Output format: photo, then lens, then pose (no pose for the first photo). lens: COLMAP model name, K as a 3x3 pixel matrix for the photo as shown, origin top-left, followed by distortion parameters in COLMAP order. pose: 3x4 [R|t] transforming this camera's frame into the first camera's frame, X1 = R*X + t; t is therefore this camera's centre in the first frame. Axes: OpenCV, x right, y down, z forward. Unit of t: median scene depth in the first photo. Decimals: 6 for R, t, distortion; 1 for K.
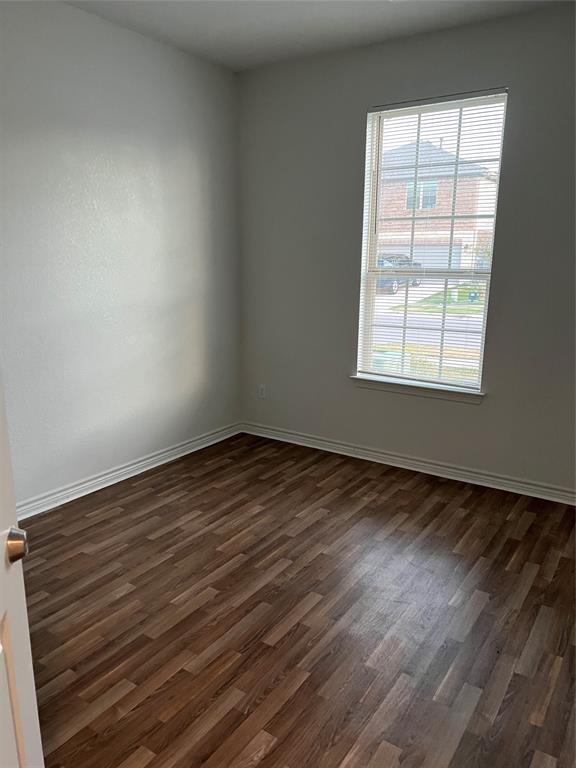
lens RADIAL K [[575.5, 0, 282.5], [0, 575.5, 388.4], [0, 0, 1]] dist [0.054181, -0.064501]
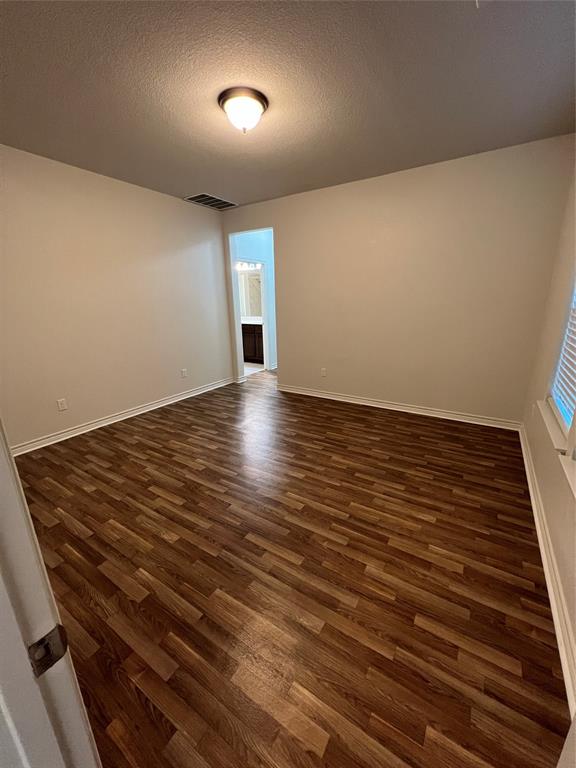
lens RADIAL K [[301.8, 0, 308.0], [0, 301.8, 392.0], [0, 0, 1]] dist [-0.002756, 0.000863]
pose [[0.053087, 0.294730, -0.954105, 0.488648], [-0.208048, 0.937750, 0.278102, -0.161002], [0.976677, 0.183736, 0.111101, 0.706345]]
